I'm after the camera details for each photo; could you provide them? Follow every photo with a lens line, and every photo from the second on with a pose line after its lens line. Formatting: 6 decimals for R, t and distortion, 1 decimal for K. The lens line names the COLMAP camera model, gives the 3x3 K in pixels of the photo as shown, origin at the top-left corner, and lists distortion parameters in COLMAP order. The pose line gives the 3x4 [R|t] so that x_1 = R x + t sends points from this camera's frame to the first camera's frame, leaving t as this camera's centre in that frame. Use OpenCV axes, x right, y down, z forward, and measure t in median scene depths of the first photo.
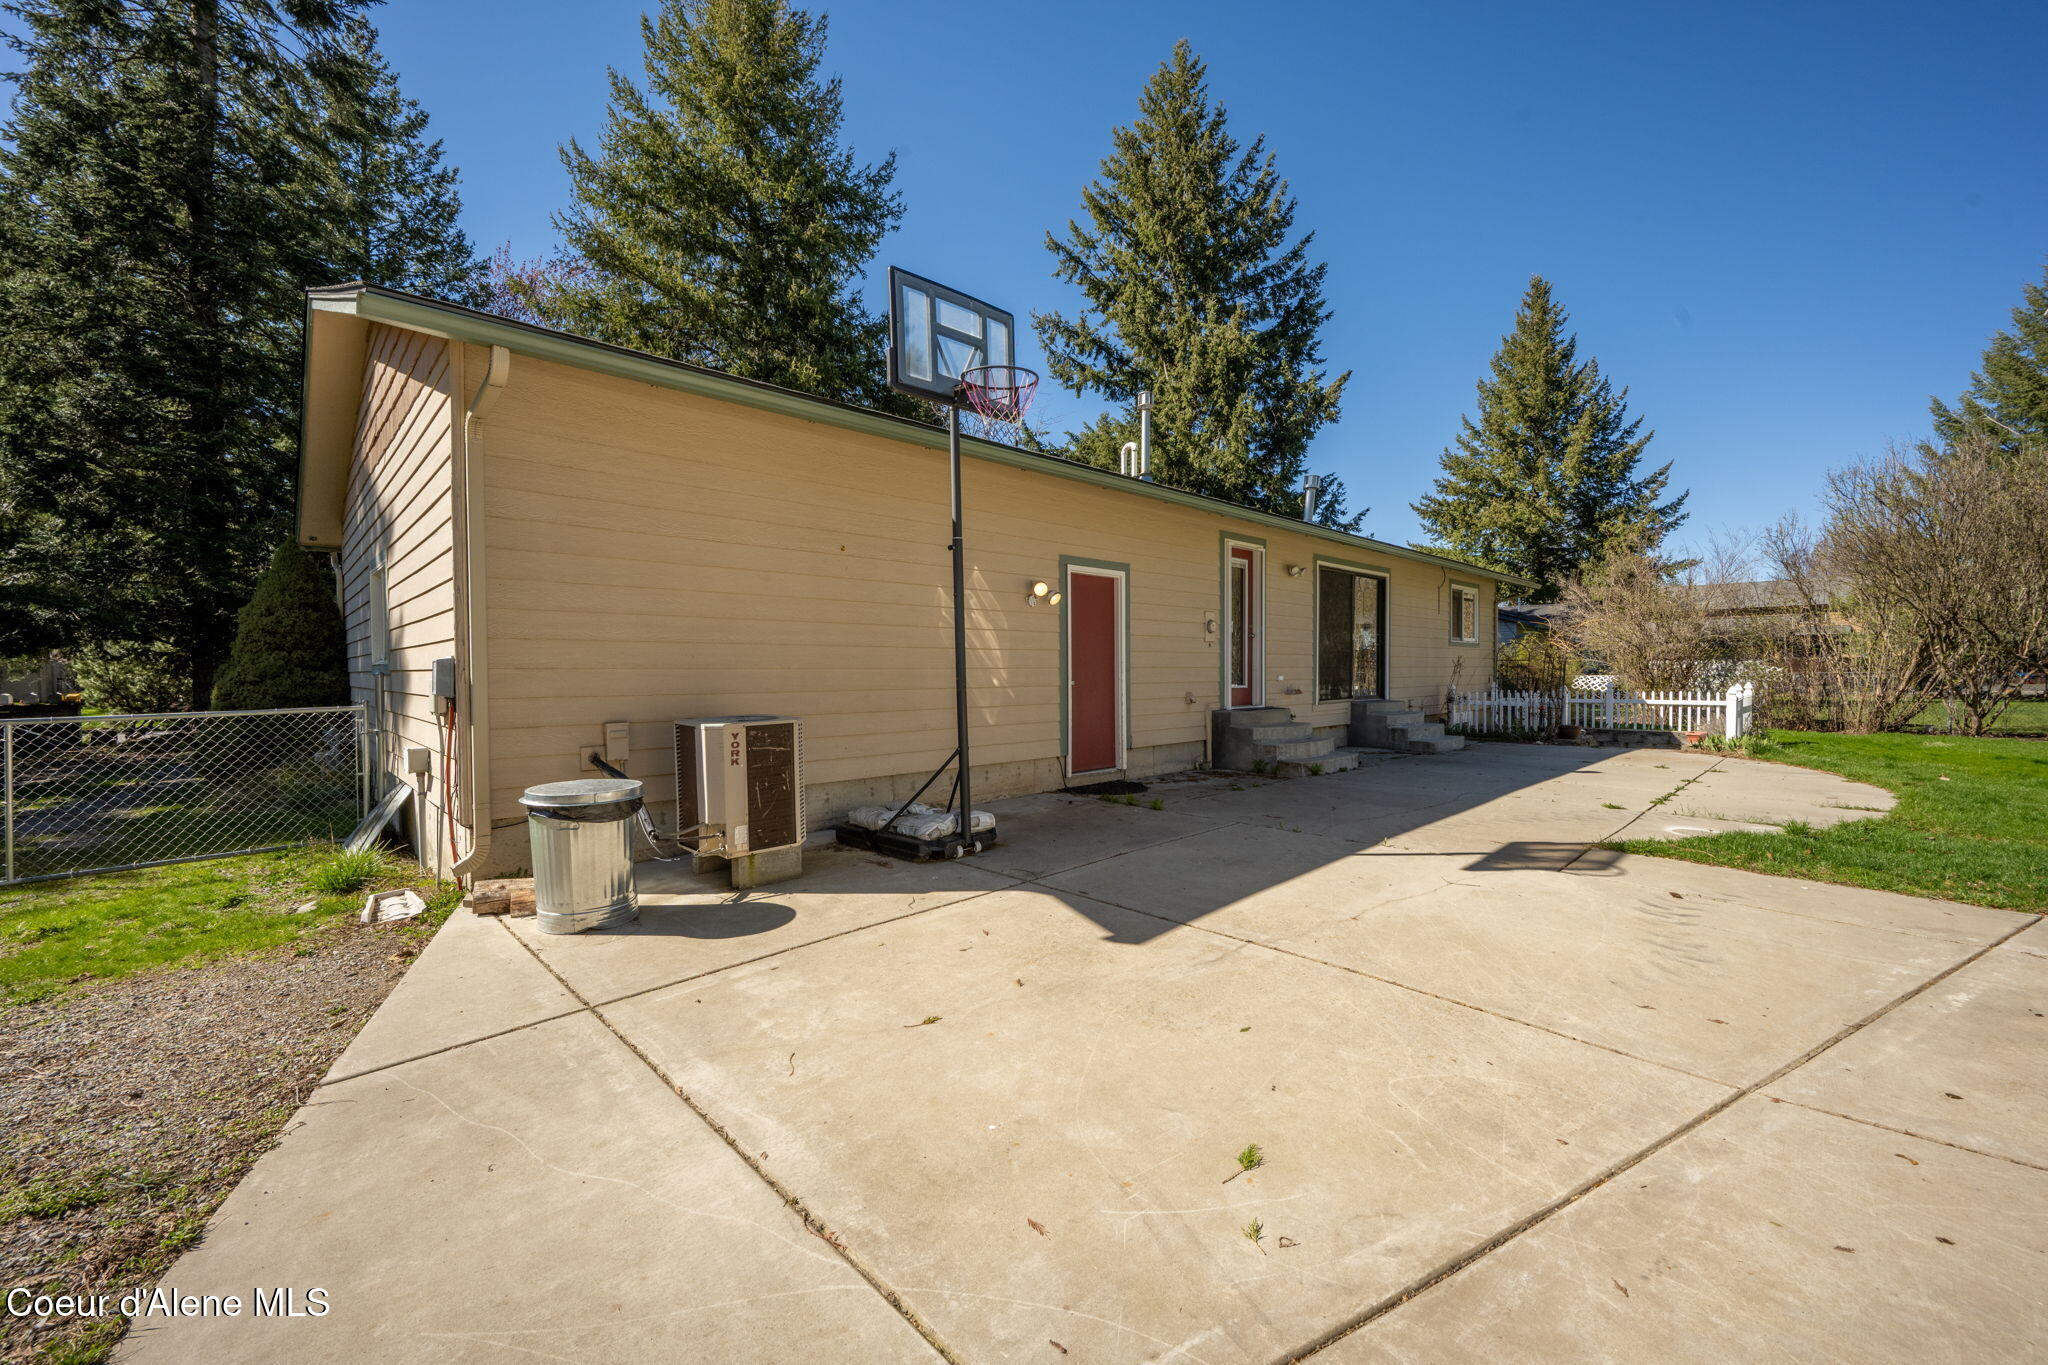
lens RADIAL K [[808.8, 0, 1022.1], [0, 808.8, 690.1], [0, 0, 1]] dist [0.000278, -0.000385]
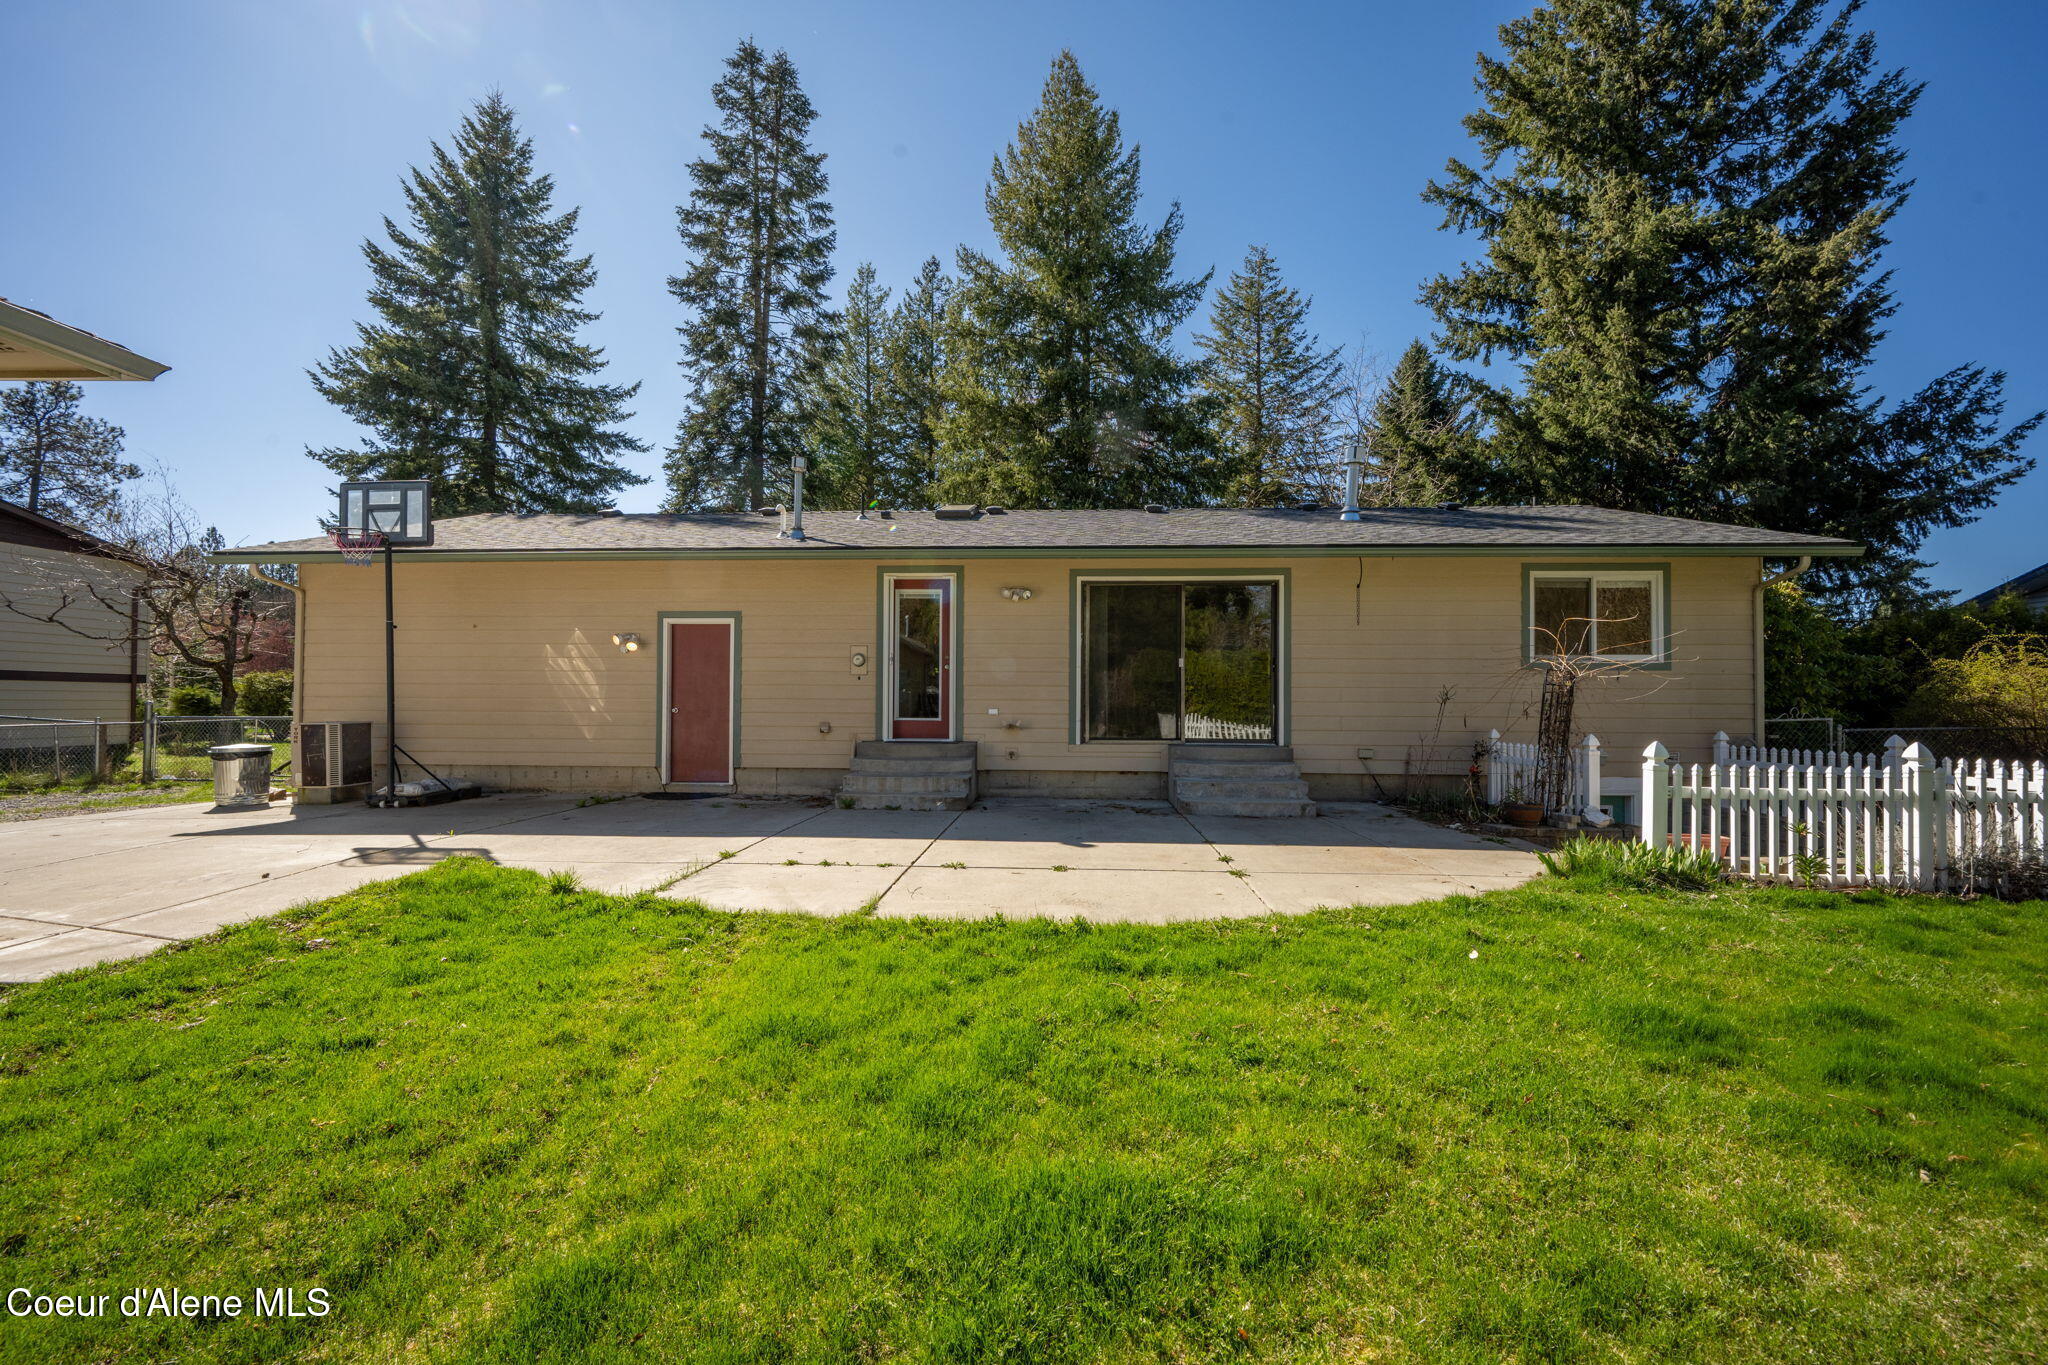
lens RADIAL K [[808.8, 0, 1027.8], [0, 808.8, 697.3], [0, 0, 1]] dist [0.000278, -0.000385]
pose [[0.683335, -0.000750, -0.730105, 1.296631], [-0.024198, 0.999427, -0.023675, -0.012014], [0.729704, 0.033845, 0.682925, 0.506225]]
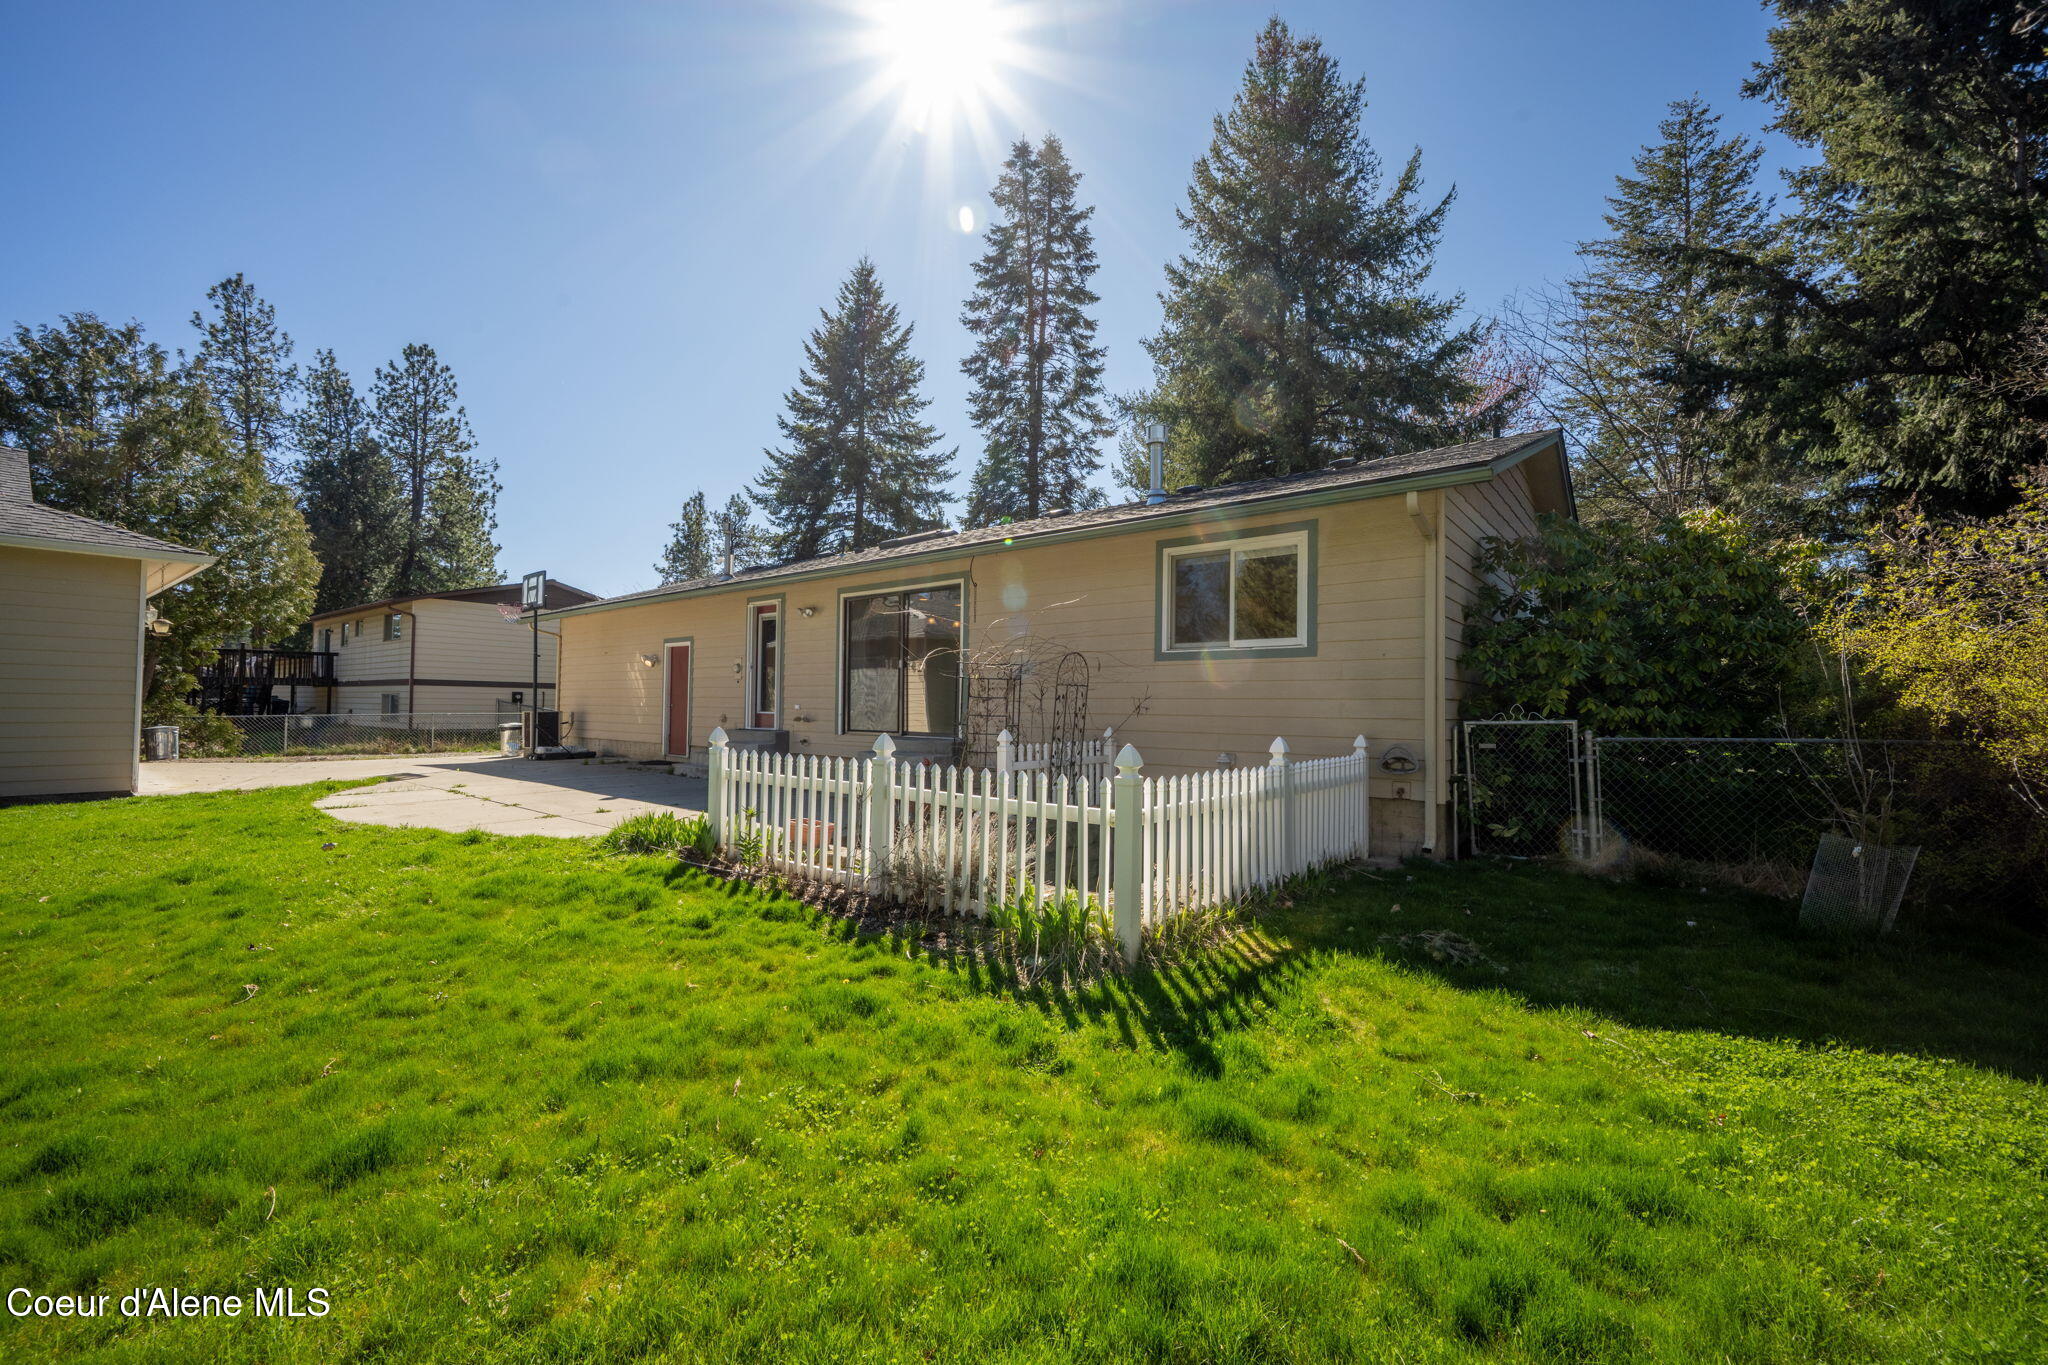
lens RADIAL K [[808.8, 0, 1040.8], [0, 808.8, 699.5], [0, 0, 1]] dist [0.000278, -0.000385]
pose [[0.121472, -0.004317, -0.992585, 1.933644], [-0.034594, 0.999365, -0.008580, -0.033219], [0.991992, 0.035380, 0.121246, 1.539513]]
